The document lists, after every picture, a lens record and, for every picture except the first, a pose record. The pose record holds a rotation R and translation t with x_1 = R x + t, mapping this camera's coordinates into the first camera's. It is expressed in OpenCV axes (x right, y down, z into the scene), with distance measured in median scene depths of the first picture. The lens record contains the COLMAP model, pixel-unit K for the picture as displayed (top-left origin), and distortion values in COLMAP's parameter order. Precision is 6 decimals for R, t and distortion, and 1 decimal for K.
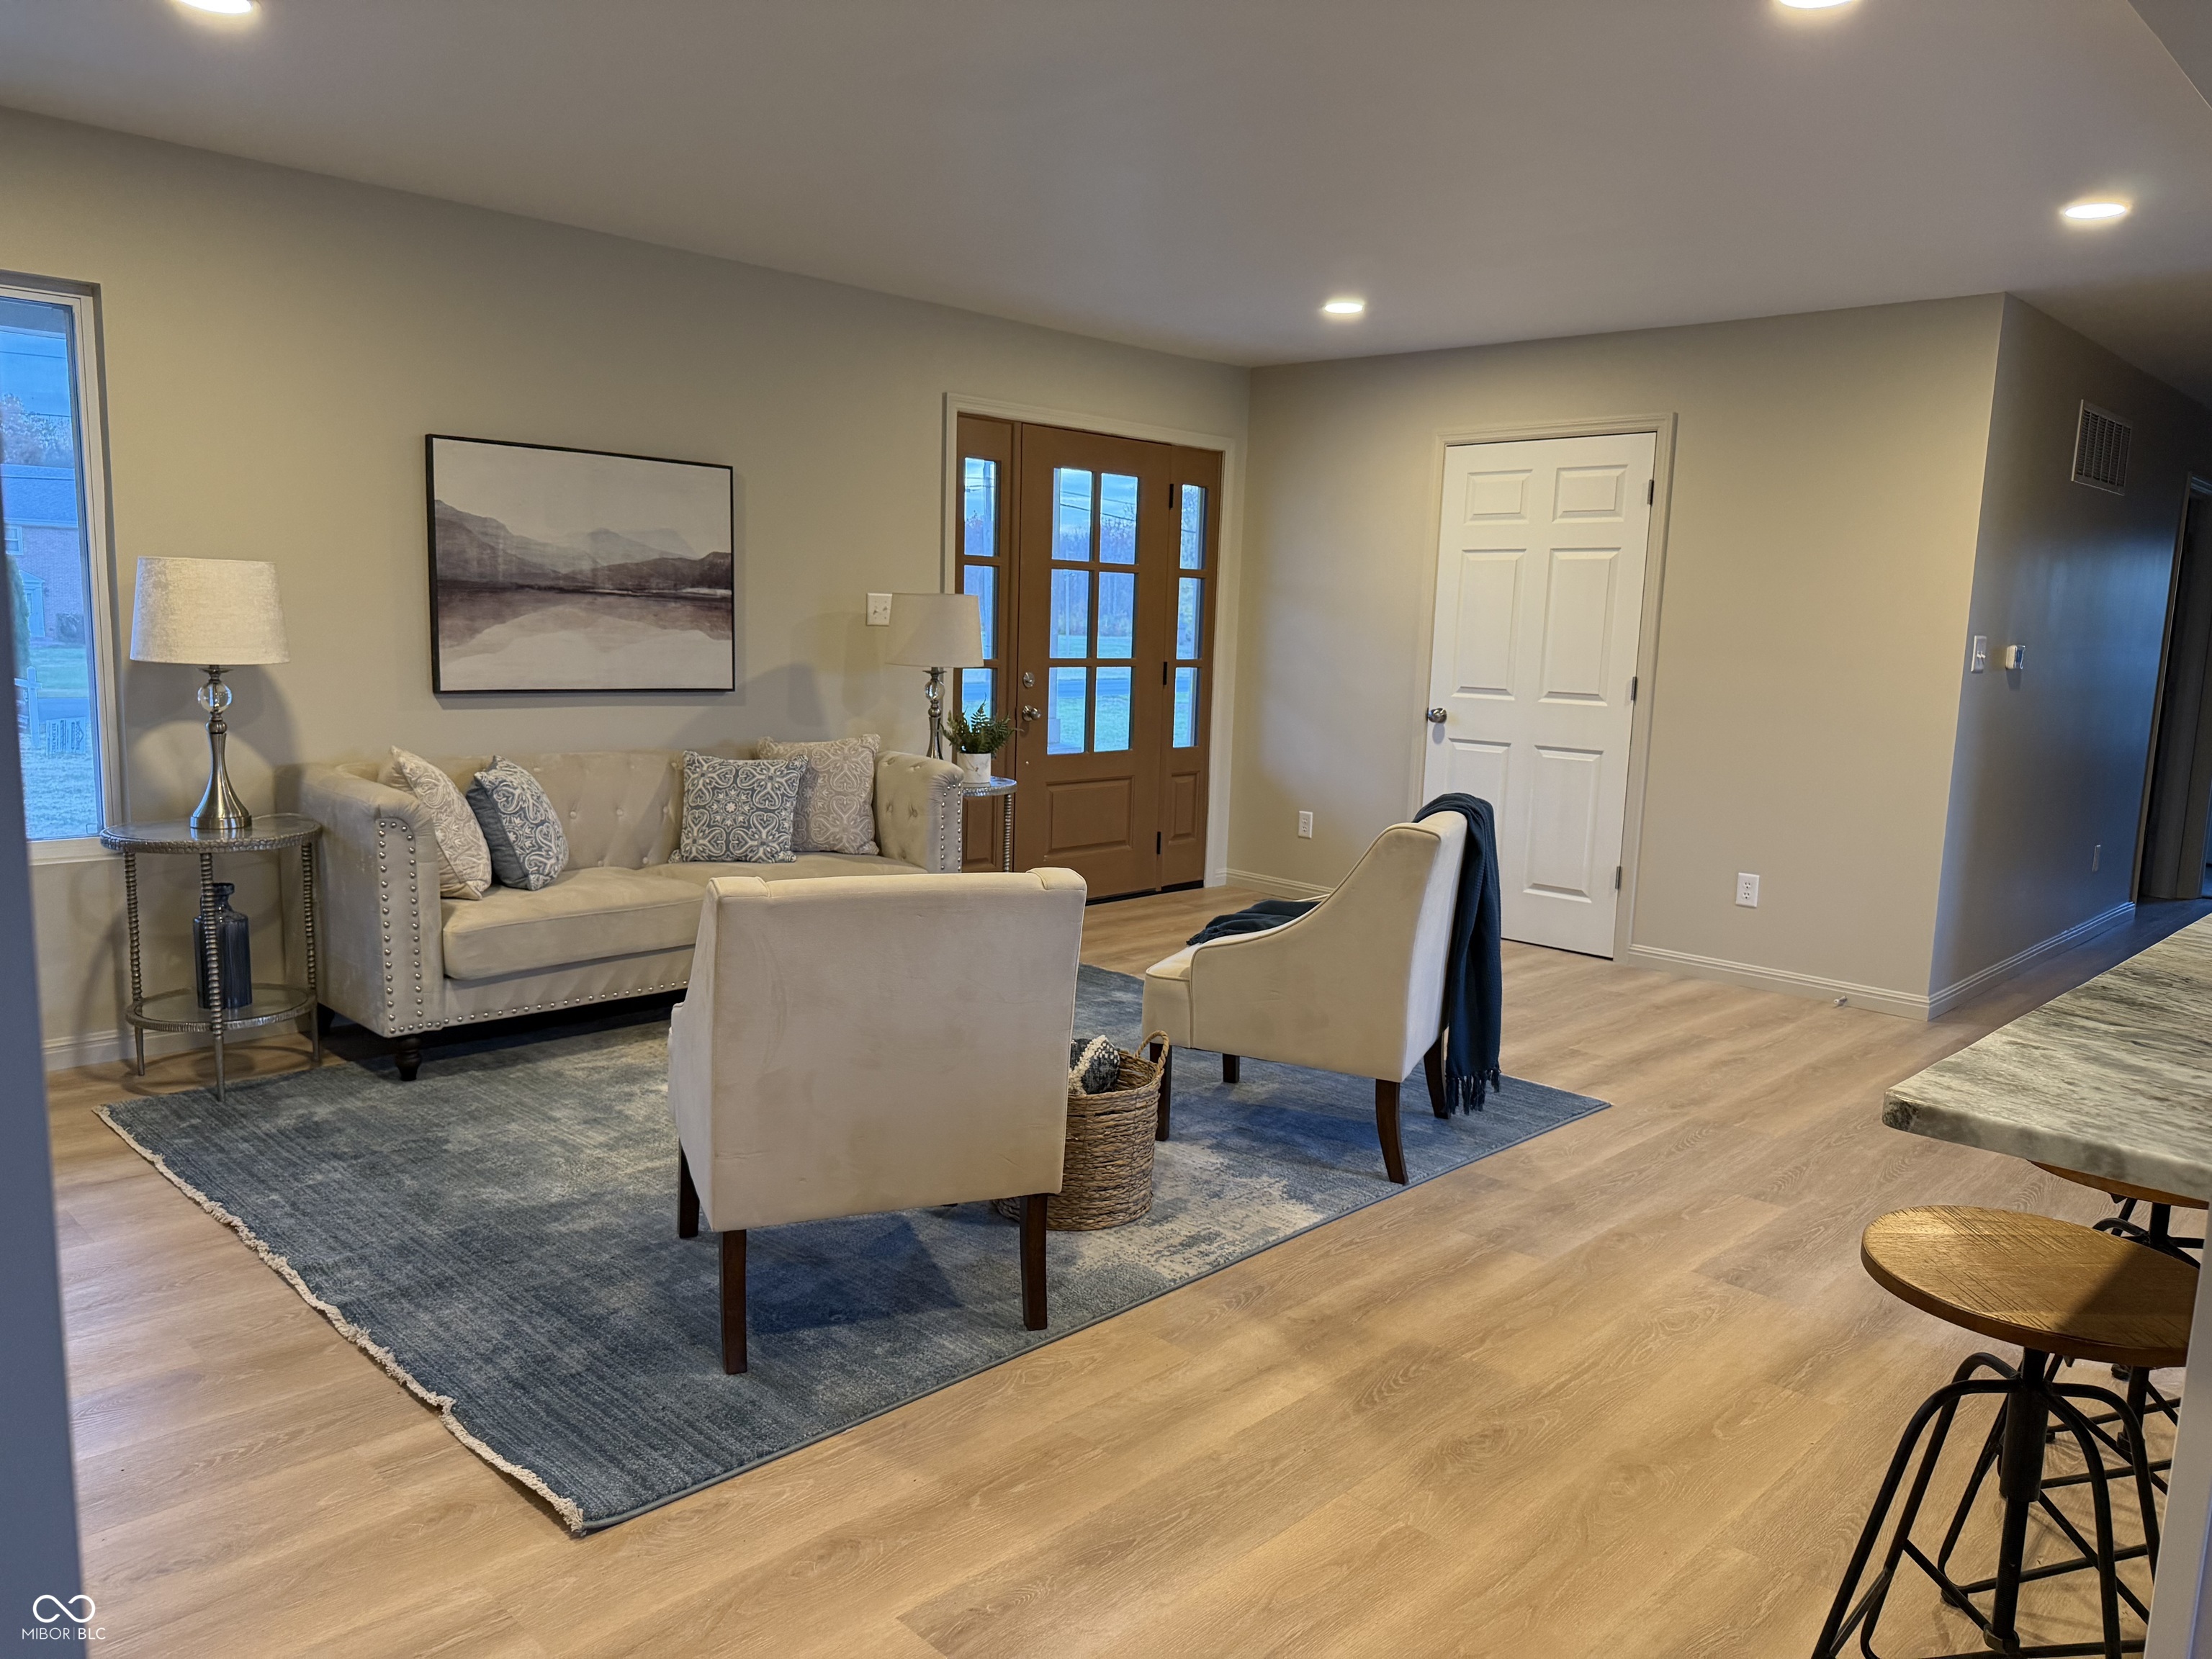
lens RADIAL K [[1537.9, 0, 1107.4], [0, 1537.9, 857.6], [0, 0, 1]] dist [0.089728, -0.102596]
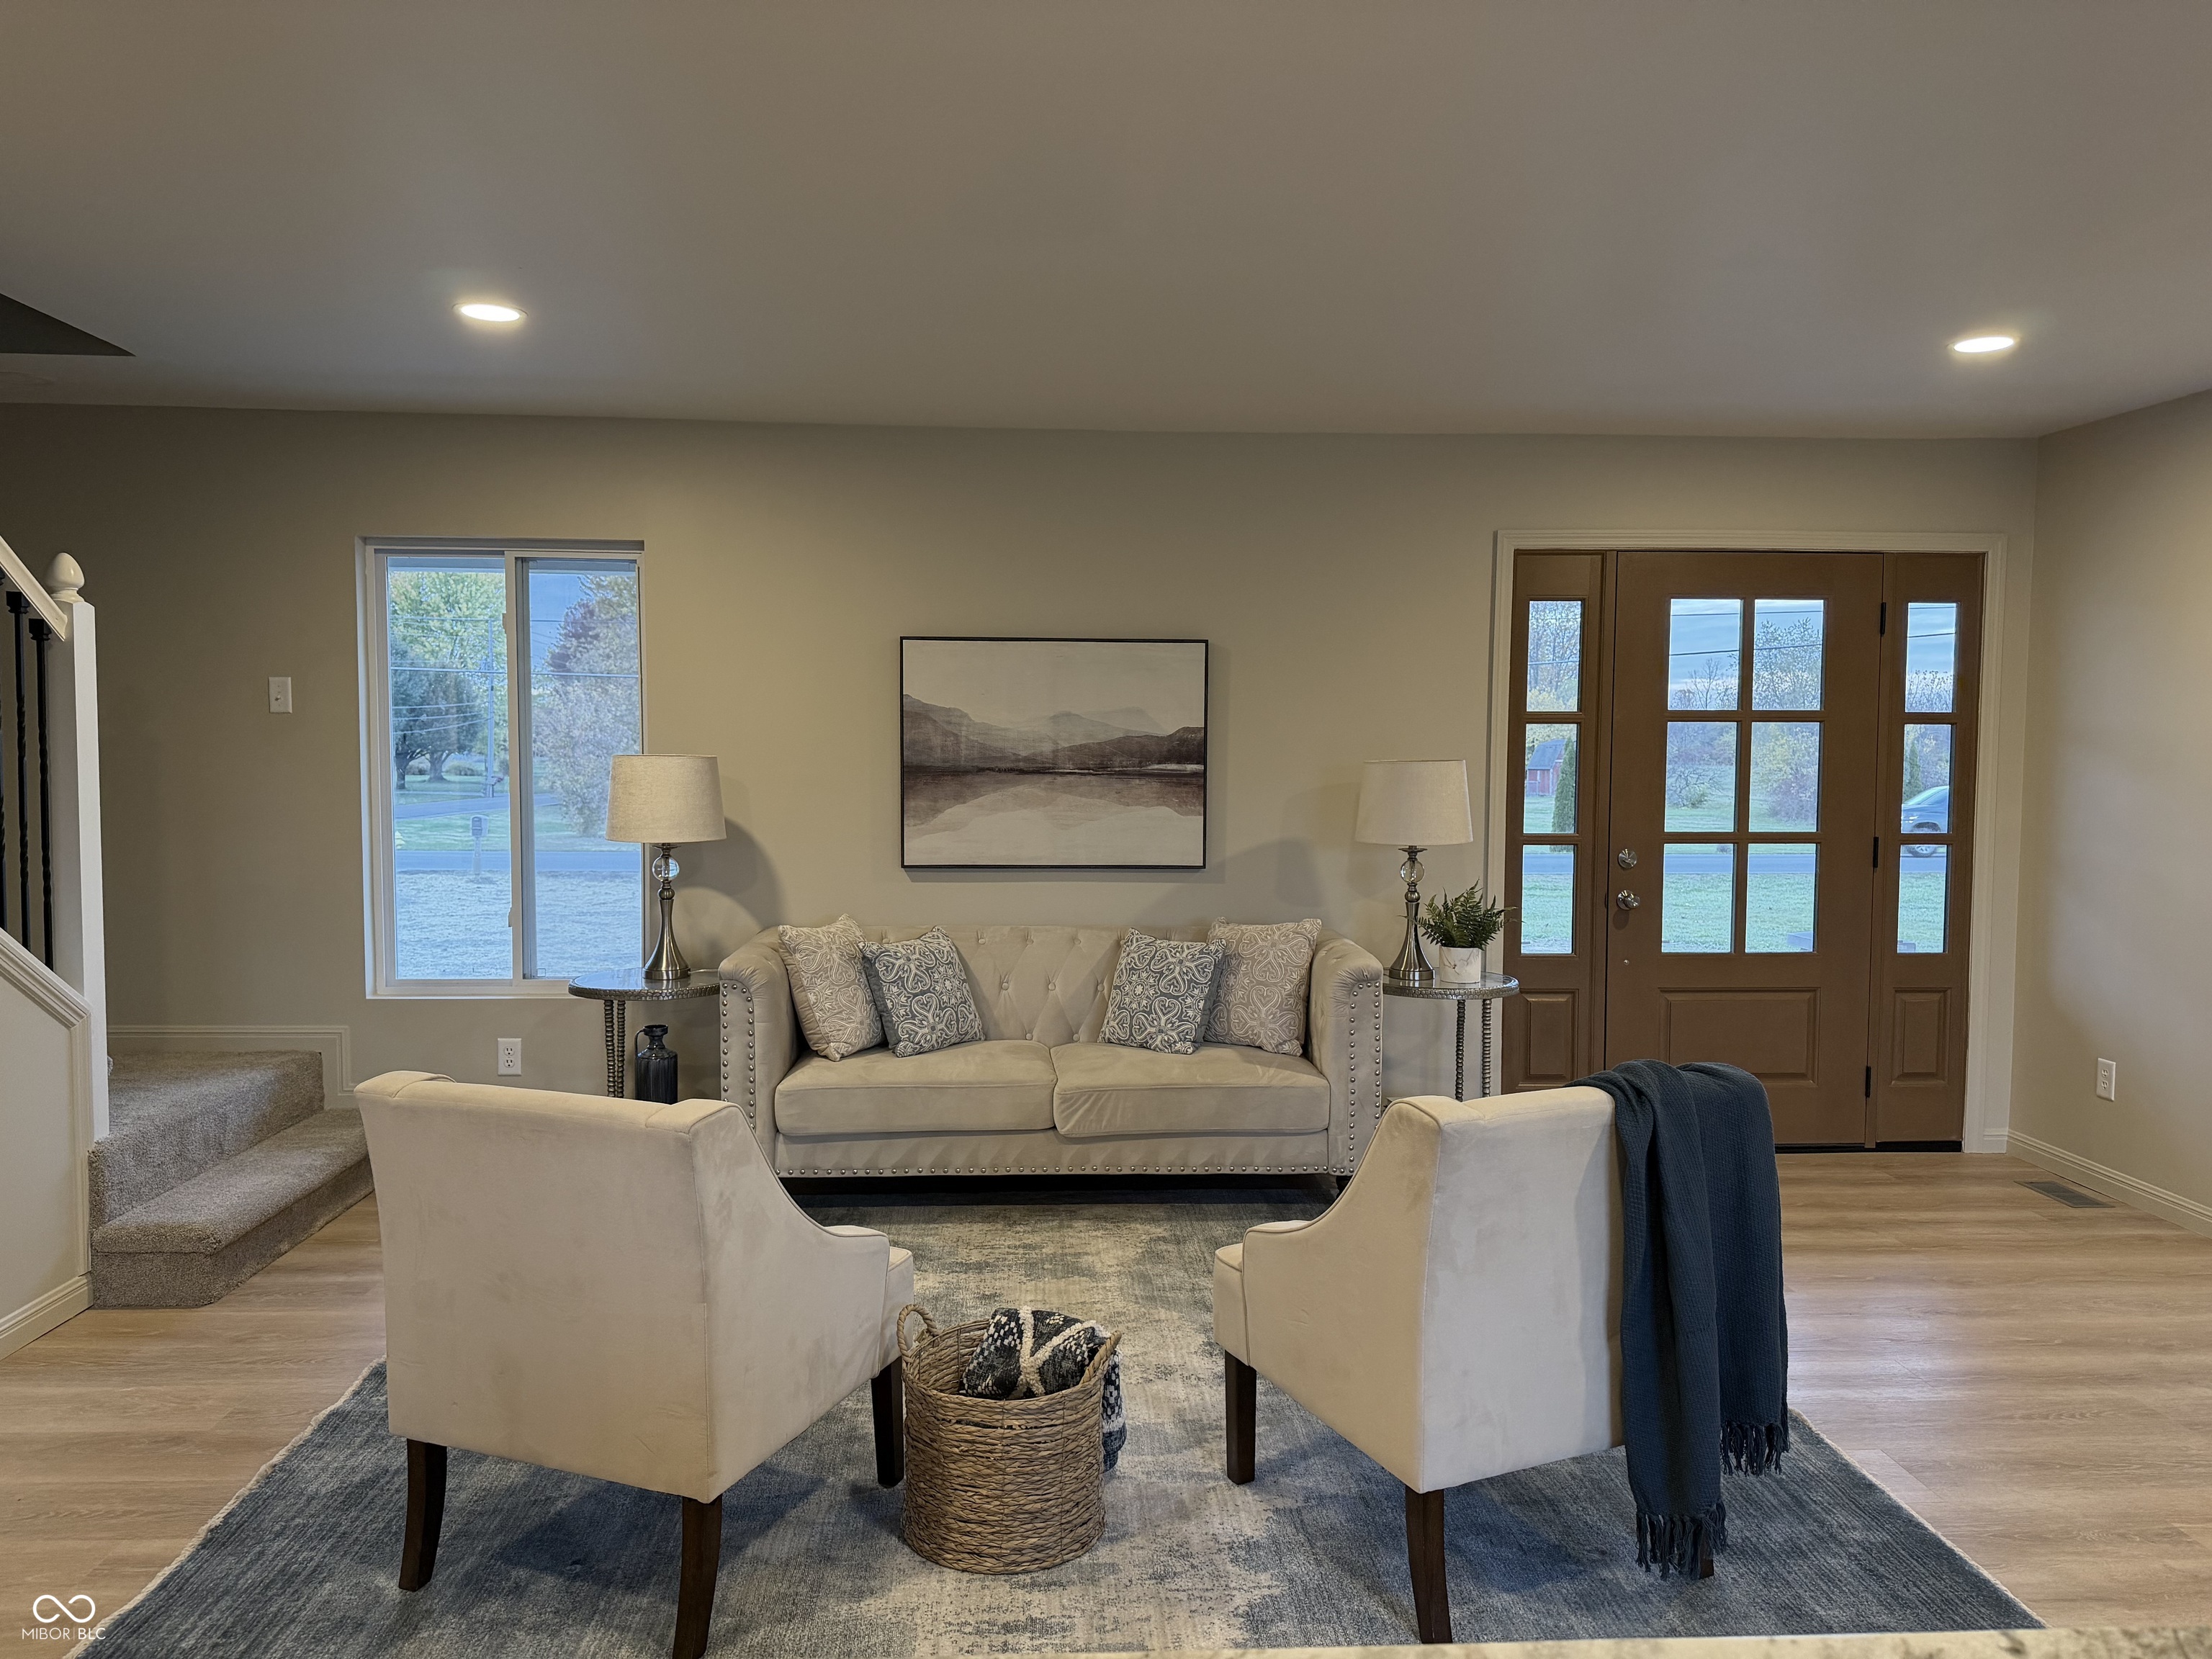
lens RADIAL K [[1537.9, 0, 1087.9], [0, 1537.9, 844.8], [0, 0, 1]] dist [0.089728, -0.102596]
pose [[0.734980, 0.013132, -0.677961, 0.380133], [-0.086119, 0.993524, -0.074118, -0.048984], [0.672598, 0.112861, 0.731351, 0.273882]]
